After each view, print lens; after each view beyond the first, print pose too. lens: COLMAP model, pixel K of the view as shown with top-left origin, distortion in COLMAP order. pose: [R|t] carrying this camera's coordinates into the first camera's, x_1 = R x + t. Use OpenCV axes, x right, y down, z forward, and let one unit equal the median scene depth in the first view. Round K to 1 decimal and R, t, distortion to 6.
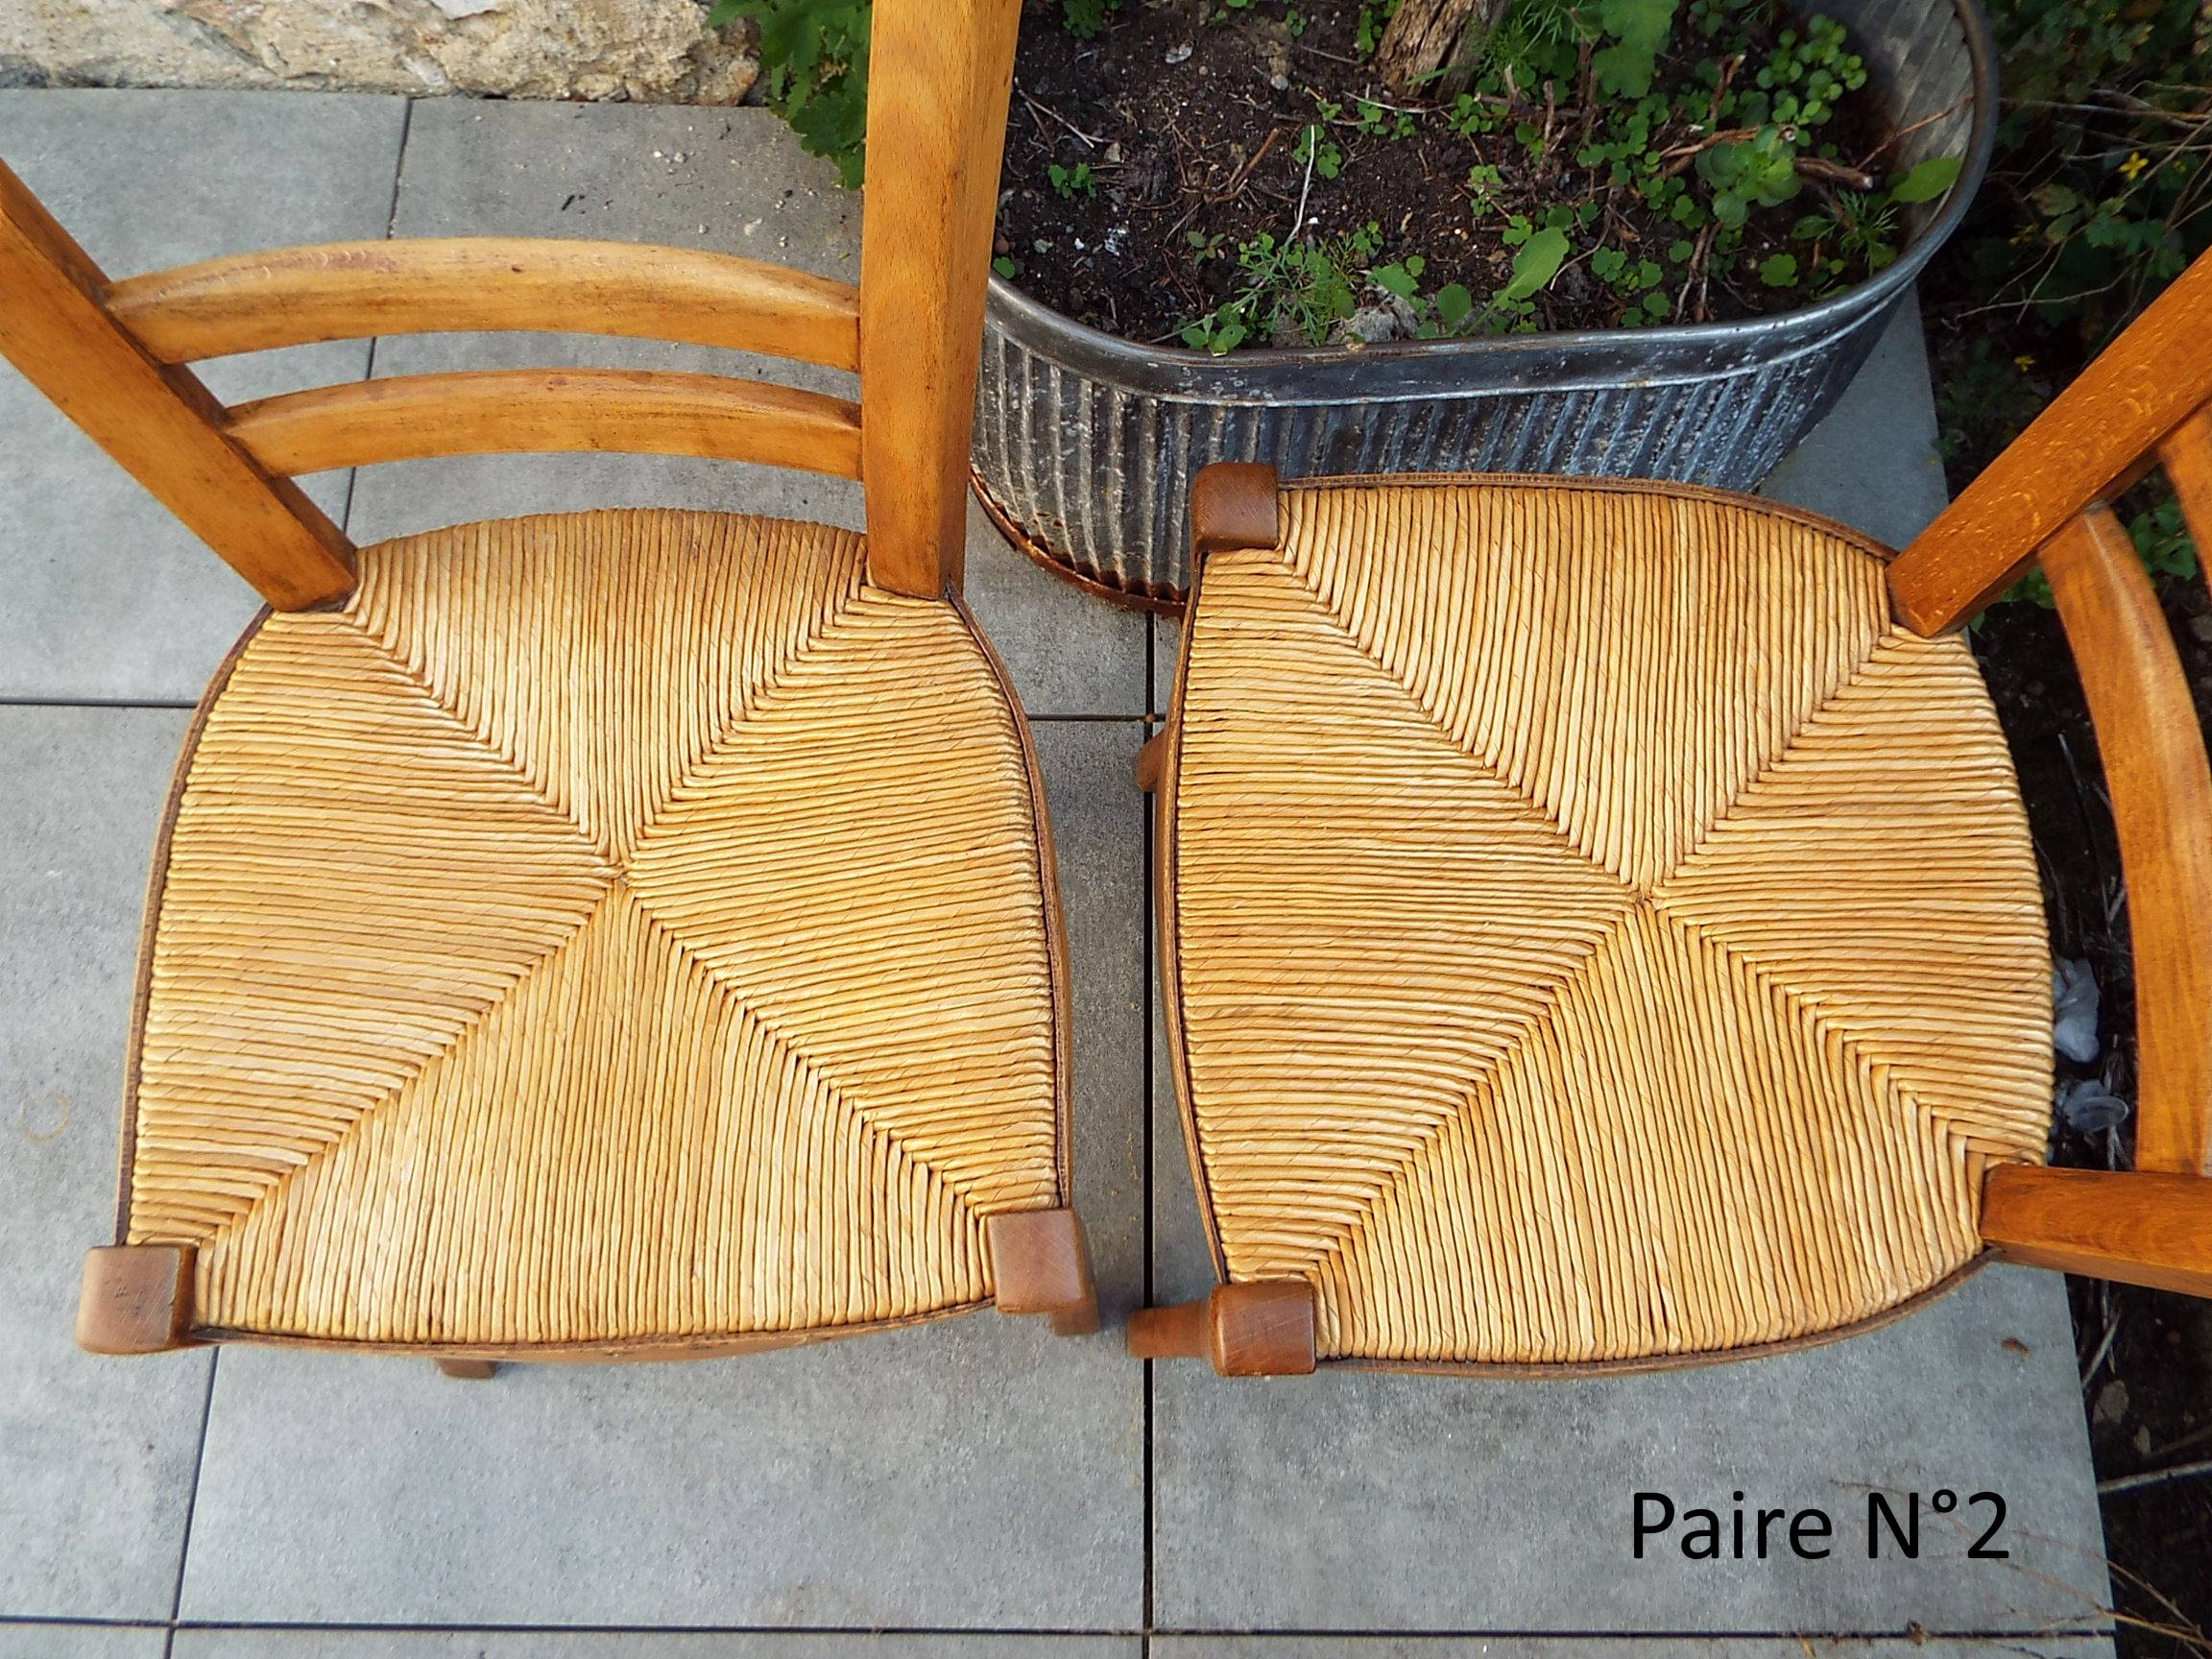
lens RADIAL K [[1579.9, 0, 1103.3], [0, 1579.9, 866.5], [0, 0, 1]] dist [0.002291, -0.000617]
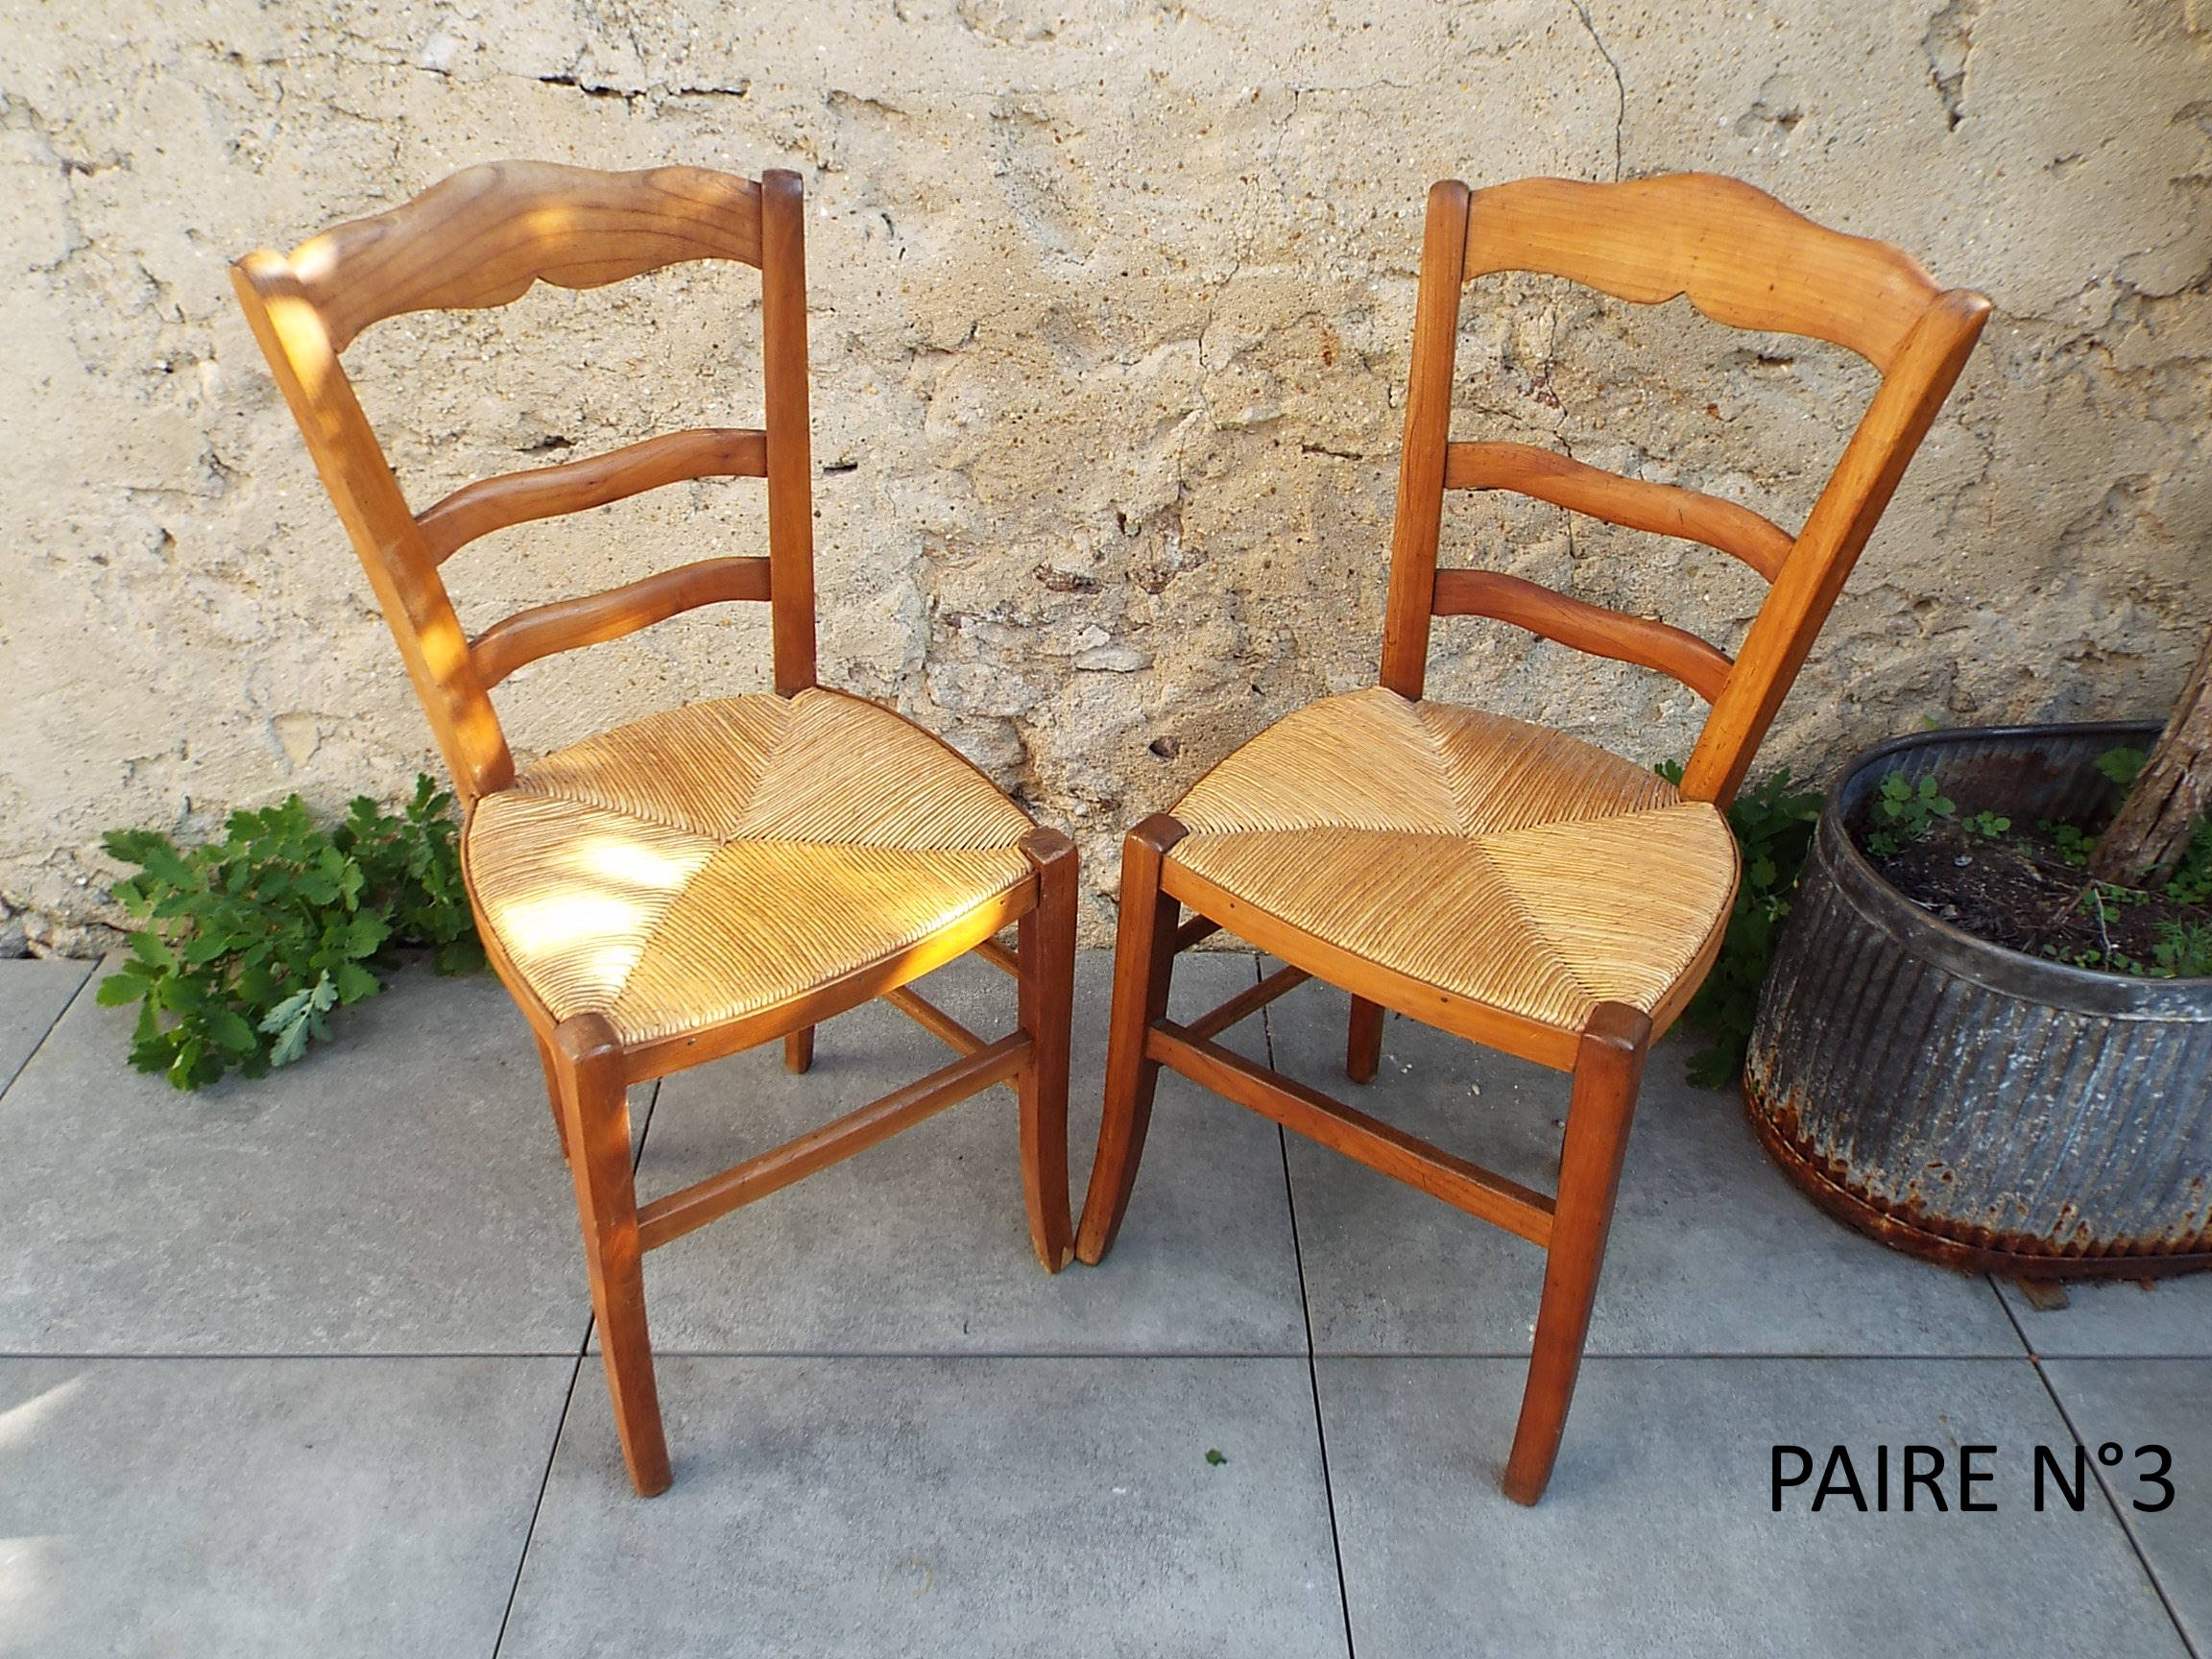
lens RADIAL K [[1812.3, 0, 1108.6], [0, 1812.3, 839.9], [0, 0, 1]] dist [0.054779, 0.001559]
pose [[0.998856, -0.008569, 0.047051, -0.790331], [0.036607, 0.770086, -0.636889, 0.500798], [-0.030776, 0.637883, 0.769518, -0.279981]]
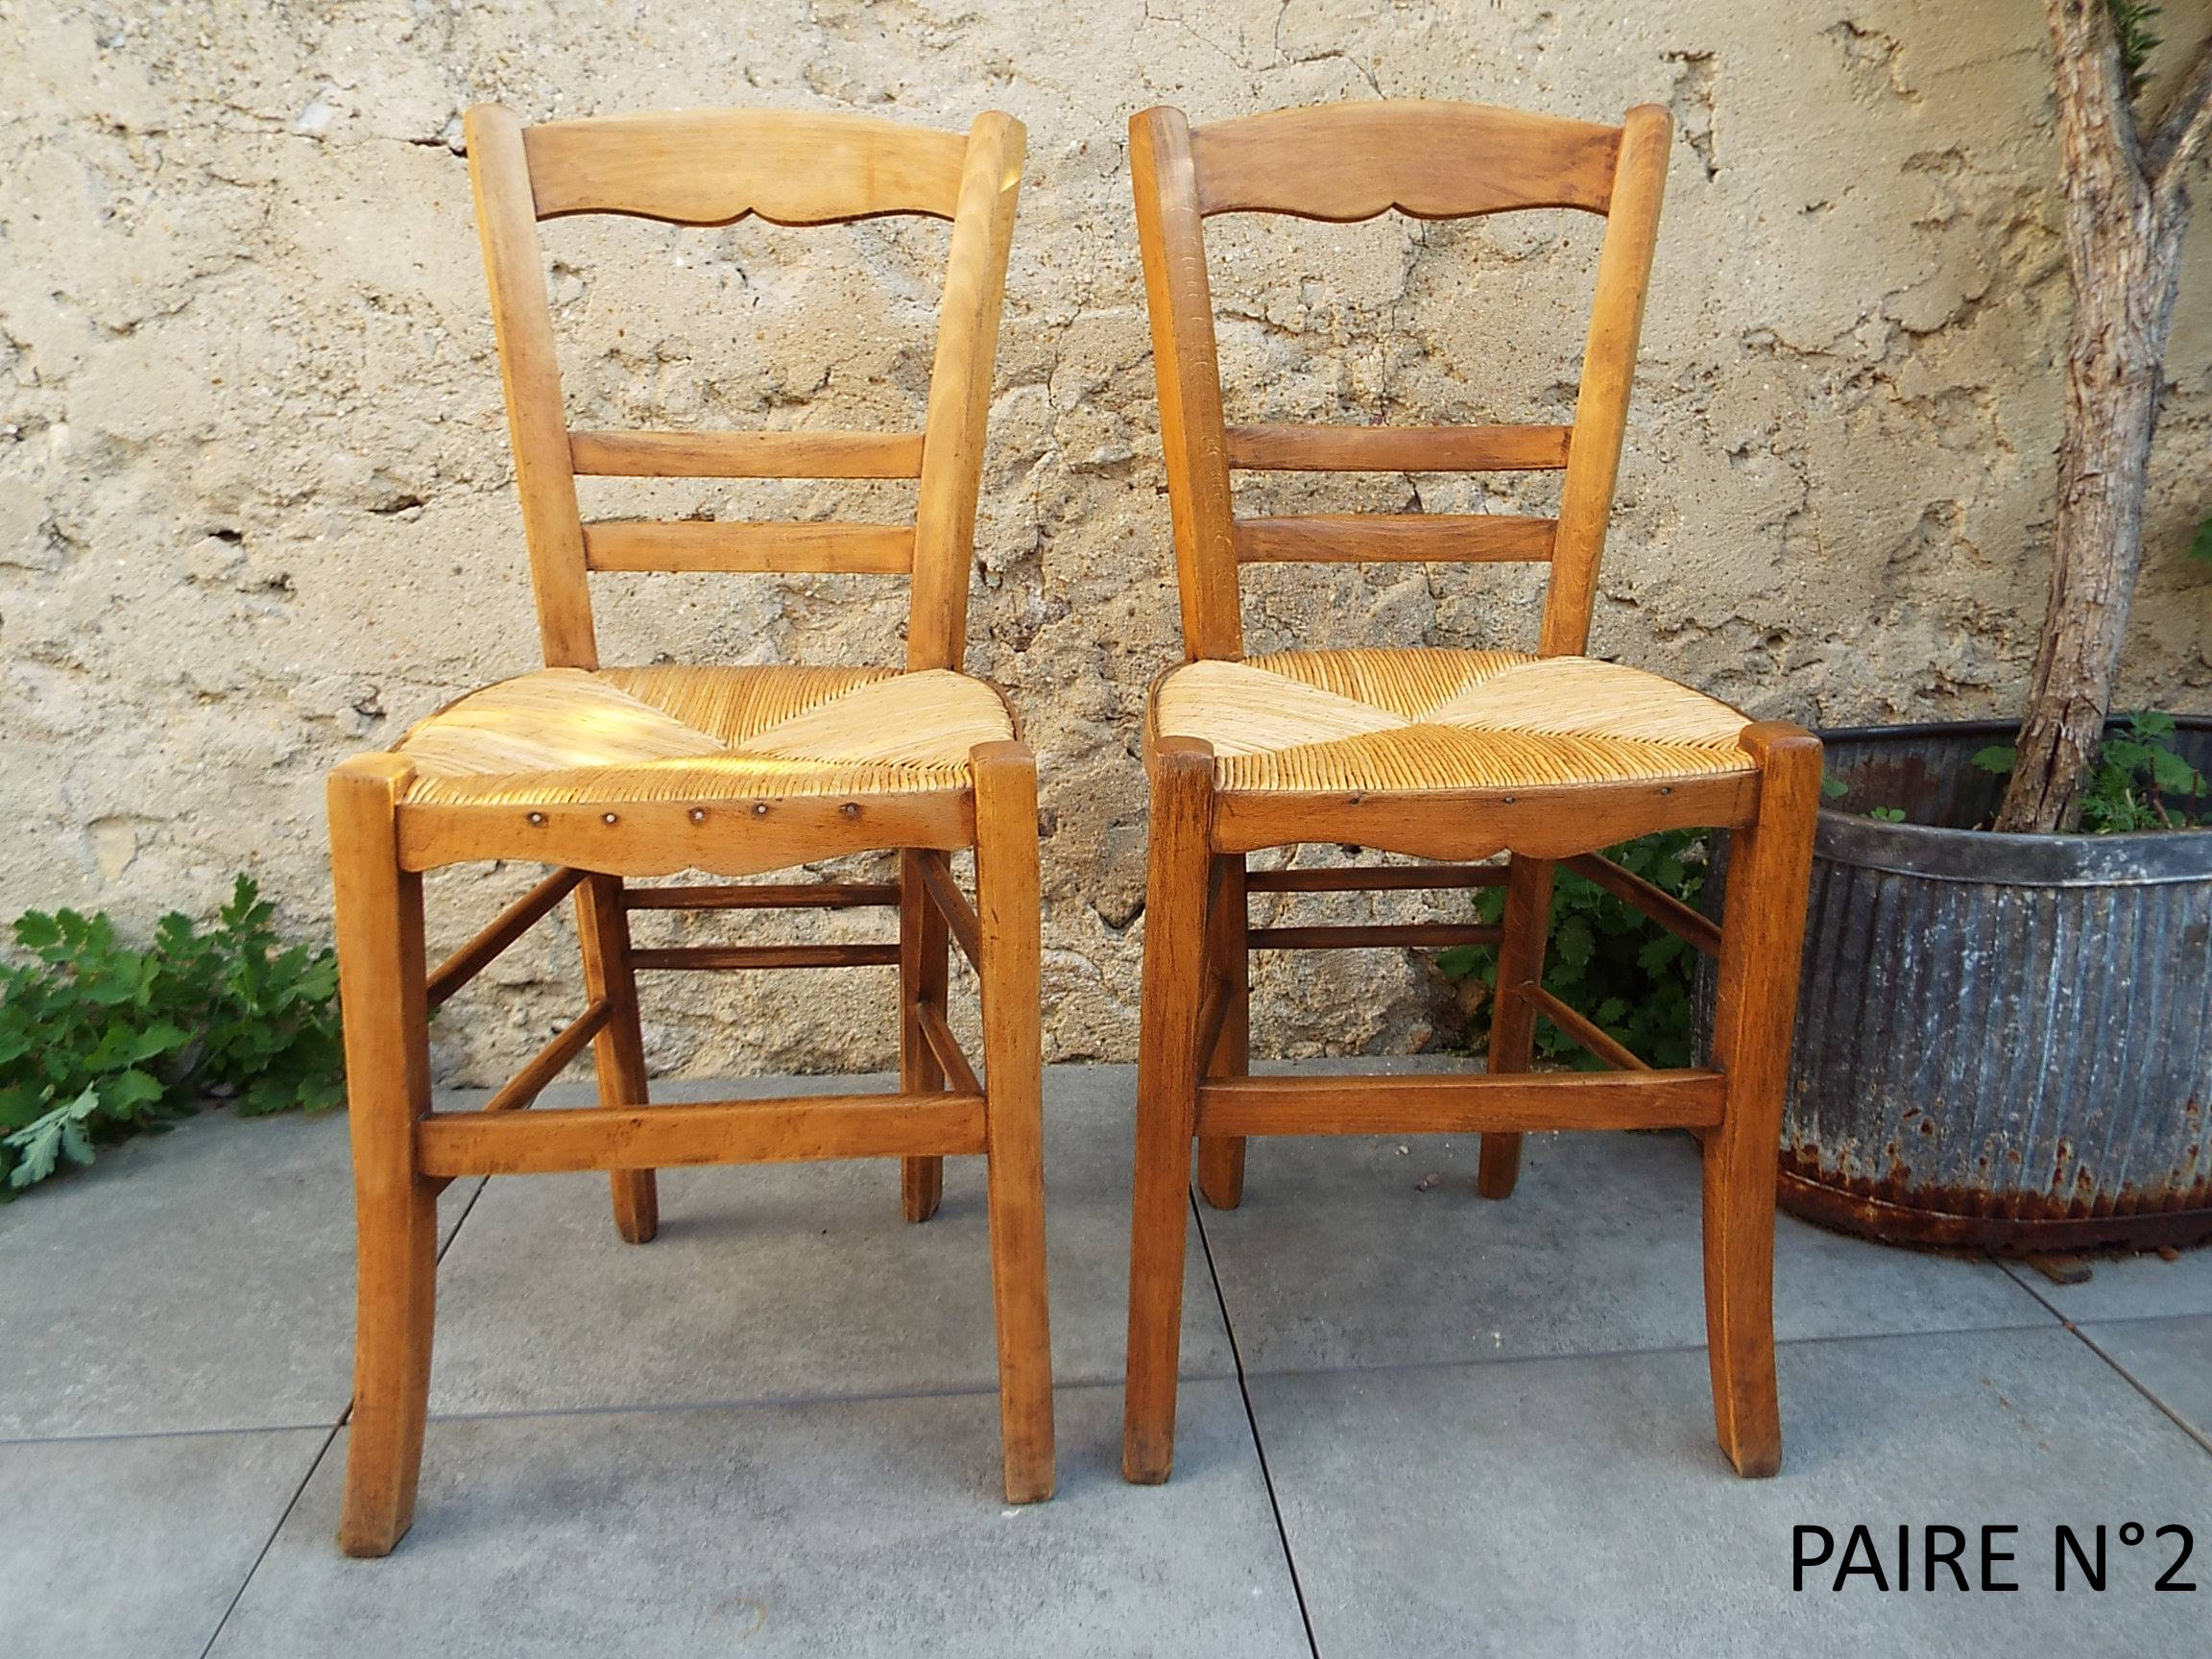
lens RADIAL K [[1686.4, 0, 1113.8], [0, 1686.4, 819.7], [0, 0, 1]] dist [-0.003759, 0.032123]
pose [[0.993741, -0.039668, 0.104430, -0.748868], [0.110191, 0.501692, -0.858000, 0.665702], [-0.018357, 0.864137, 0.502922, 0.227688]]
